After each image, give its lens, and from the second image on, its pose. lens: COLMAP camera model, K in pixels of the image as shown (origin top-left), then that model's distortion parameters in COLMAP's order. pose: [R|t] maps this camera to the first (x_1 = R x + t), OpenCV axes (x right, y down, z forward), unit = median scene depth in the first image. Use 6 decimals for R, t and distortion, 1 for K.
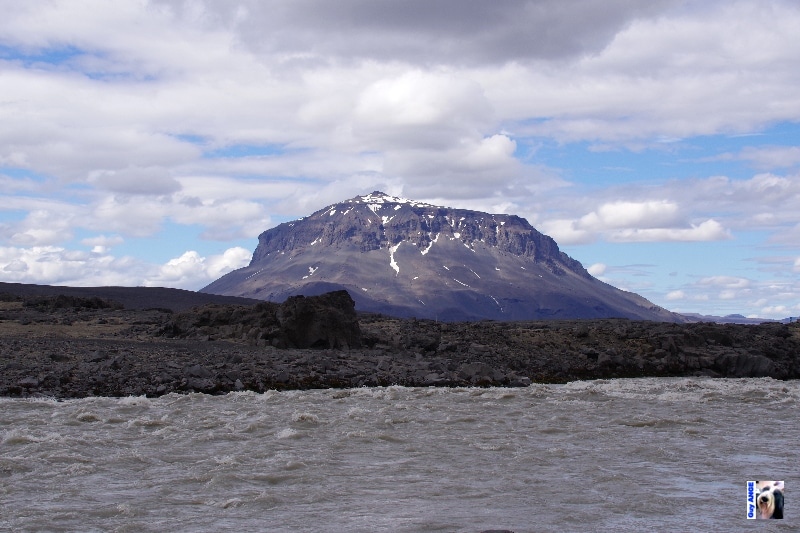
lens RADIAL K [[1560.6, 0, 400.8], [0, 1560.6, 267.1], [0, 0, 1]] dist [0.039797, 0.000000]
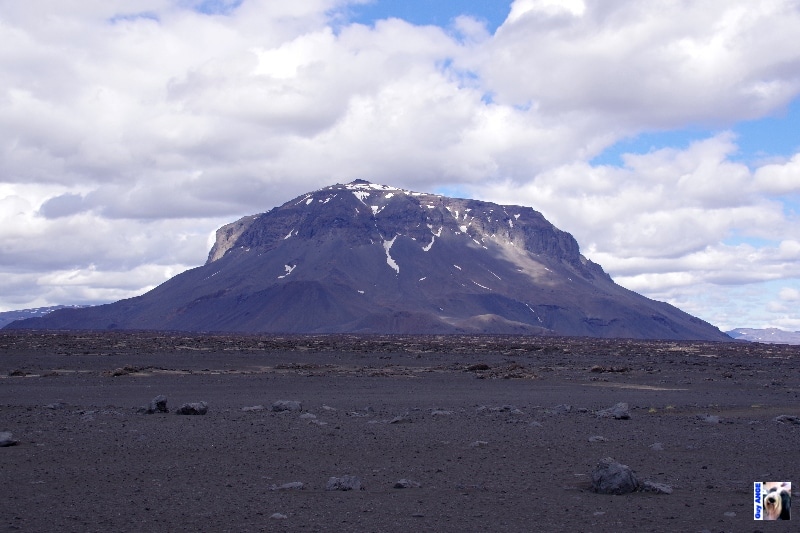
lens RADIAL K [[1312.7, 0, 400.4], [0, 1312.7, 265.9], [0, 0, 1]] dist [0.018315, 0.000000]
pose [[0.997707, 0.008535, 0.067143, -0.043022], [-0.007253, 0.999787, -0.019314, 0.012445], [-0.067294, 0.018782, 0.997556, 0.314830]]
